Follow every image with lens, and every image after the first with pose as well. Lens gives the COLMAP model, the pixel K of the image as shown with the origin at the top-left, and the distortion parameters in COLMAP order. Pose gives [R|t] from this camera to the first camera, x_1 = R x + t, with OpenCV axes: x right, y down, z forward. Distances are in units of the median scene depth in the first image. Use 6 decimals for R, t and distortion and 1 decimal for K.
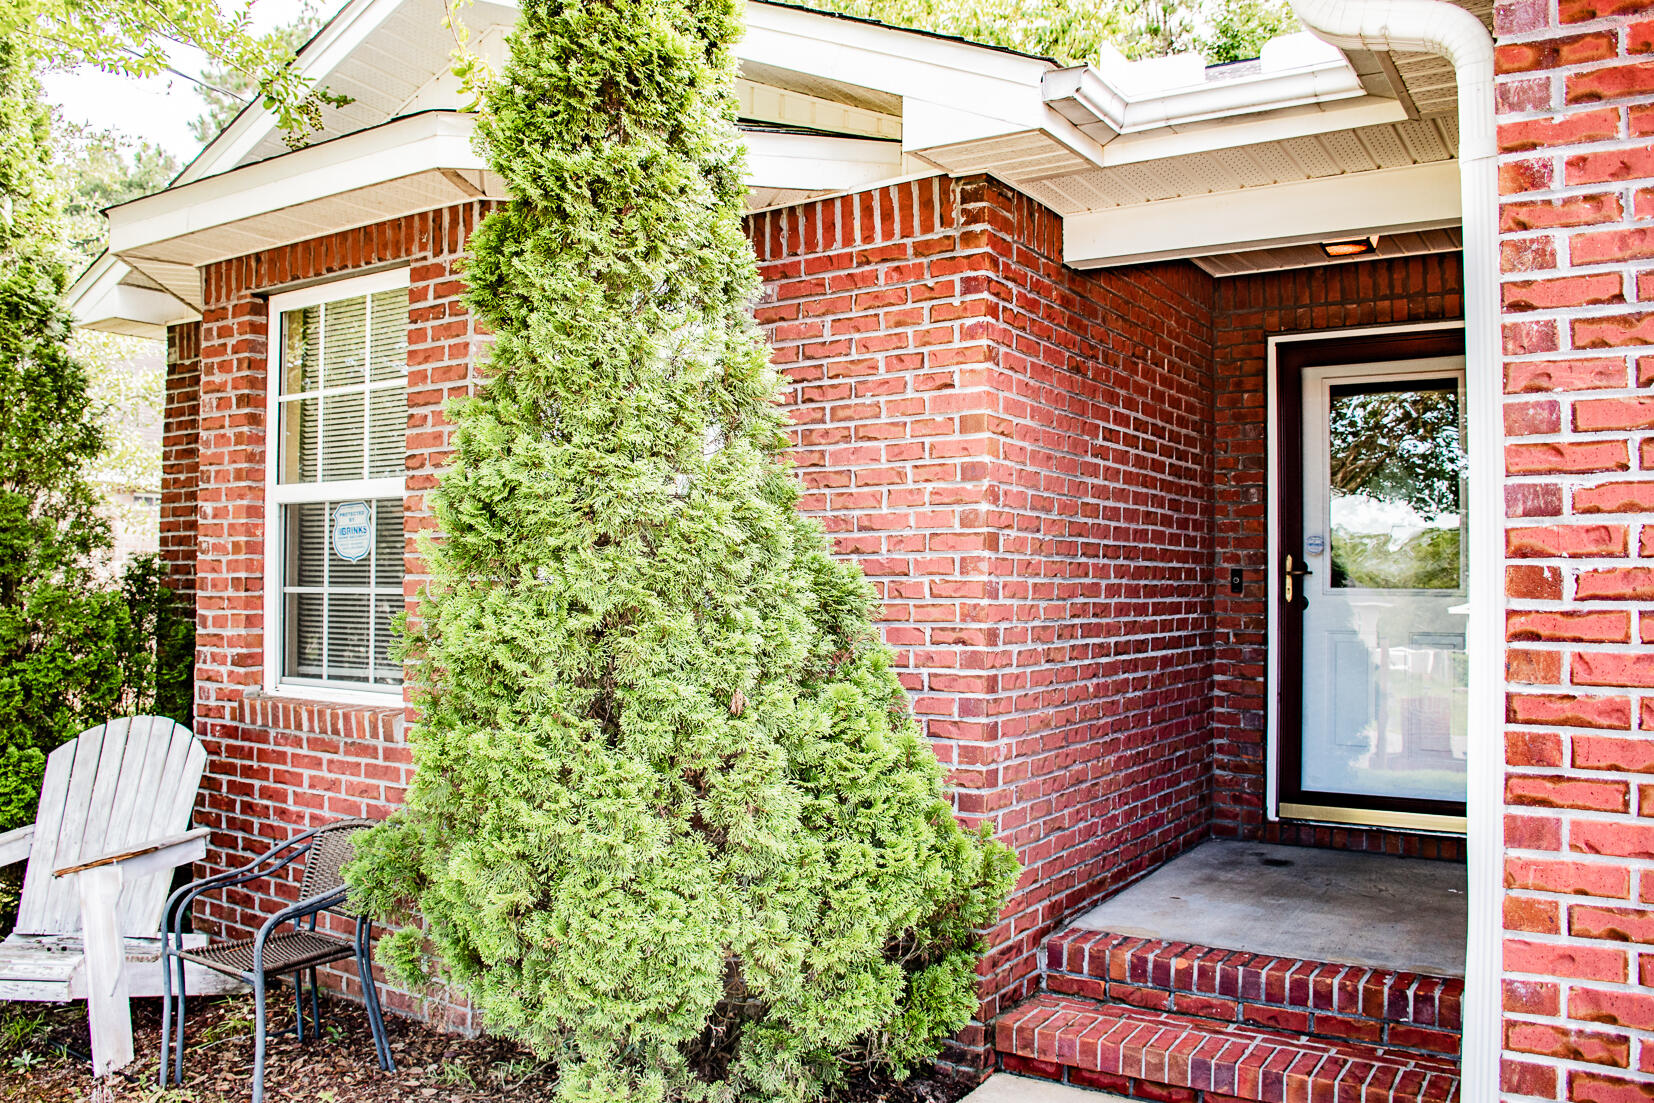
lens RADIAL K [[1314.9, 0, 815.3], [0, 1314.9, 548.2], [0, 0, 1]] dist [-0.157059, 0.105625]
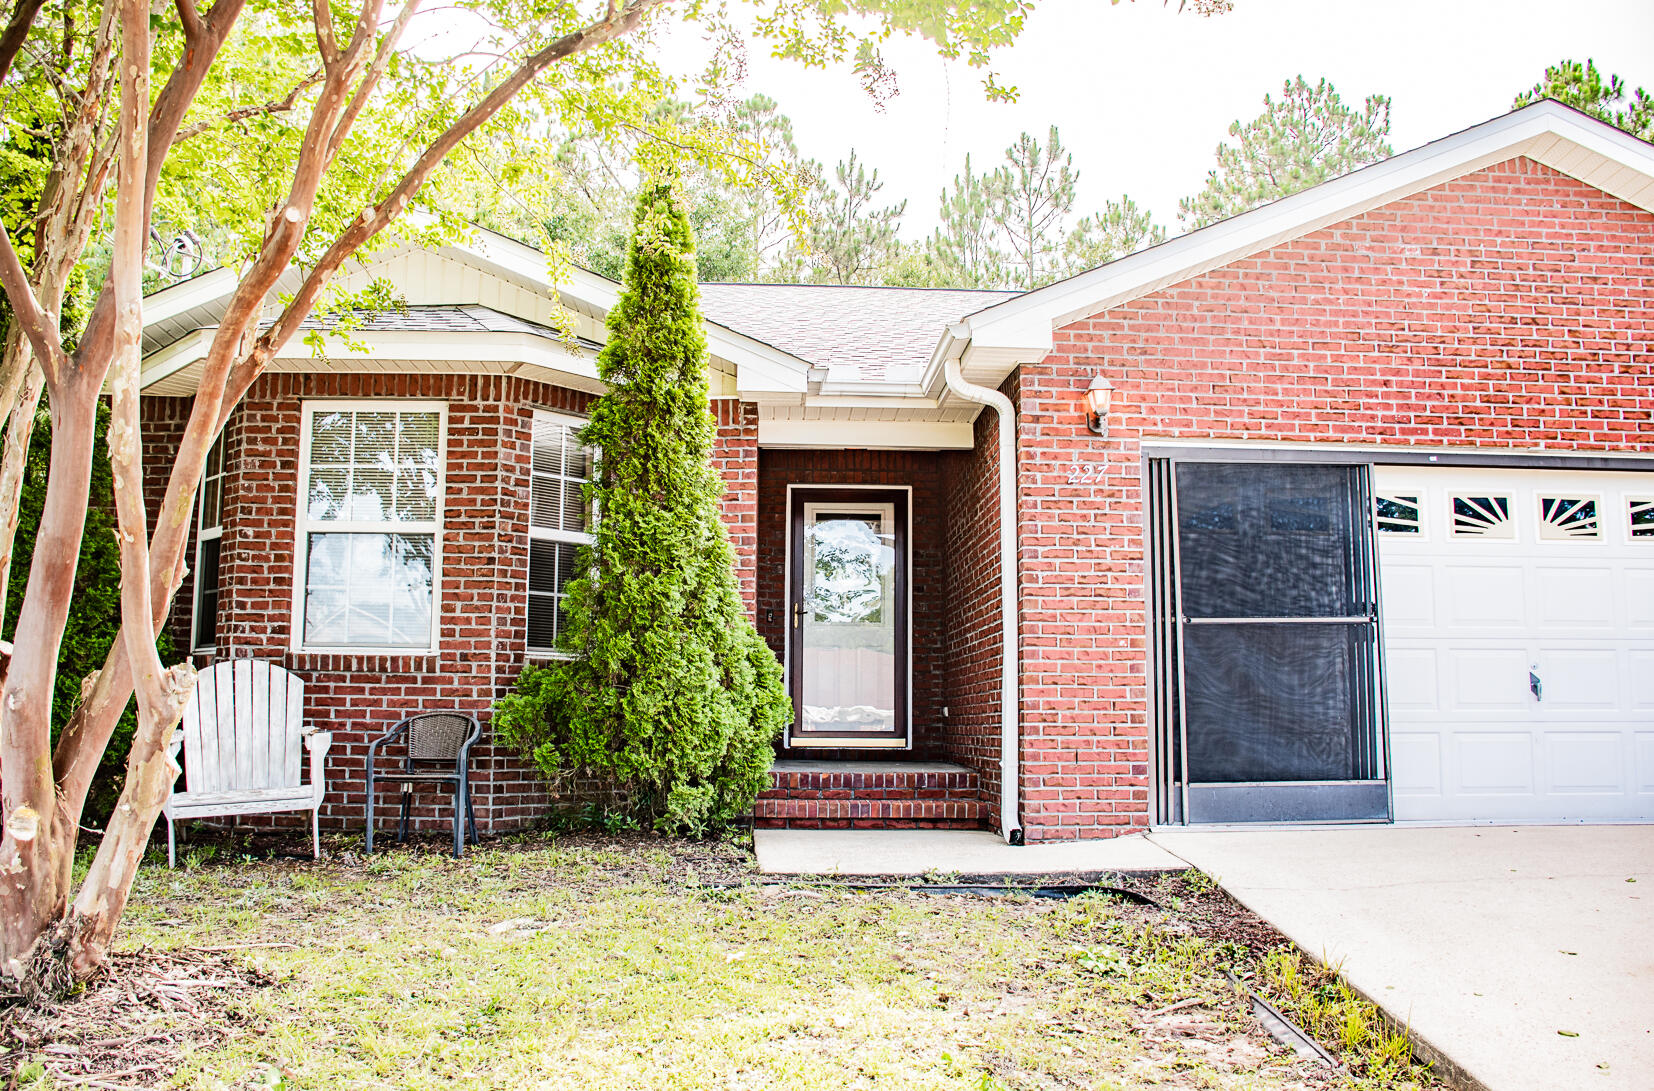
lens RADIAL K [[1296.7, 0, 790.6], [0, 1296.7, 545.6], [0, 0, 1]] dist [-0.150814, 0.093585]
pose [[0.824280, 0.070021, 0.561836, -0.982230], [-0.018804, 0.995161, -0.096438, 0.148169], [-0.565870, 0.068927, 0.821608, -0.753867]]
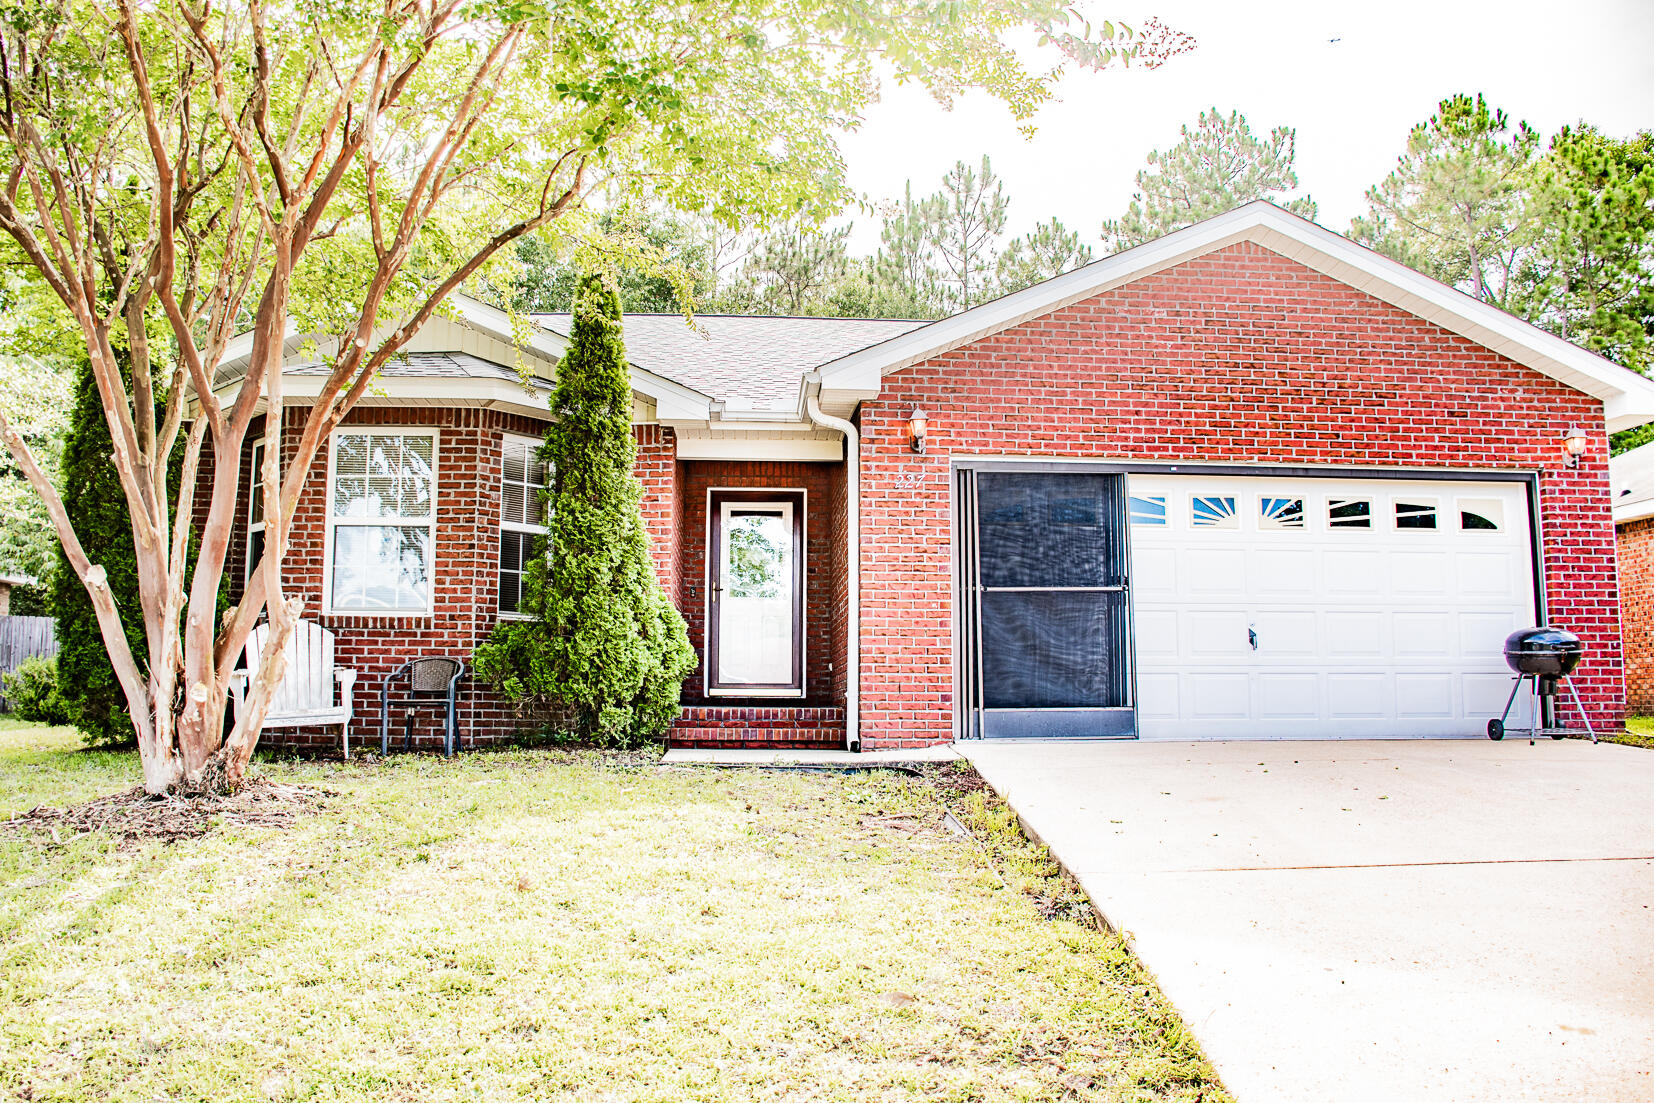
lens RADIAL K [[1266.6, 0, 782.4], [0, 1266.6, 547.5], [0, 0, 1]] dist [-0.151889, 0.103460]
pose [[0.815794, 0.066127, 0.574550, -1.208361], [-0.015515, 0.995587, -0.092556, 0.219366], [-0.578135, 0.066592, 0.813219, -1.328516]]
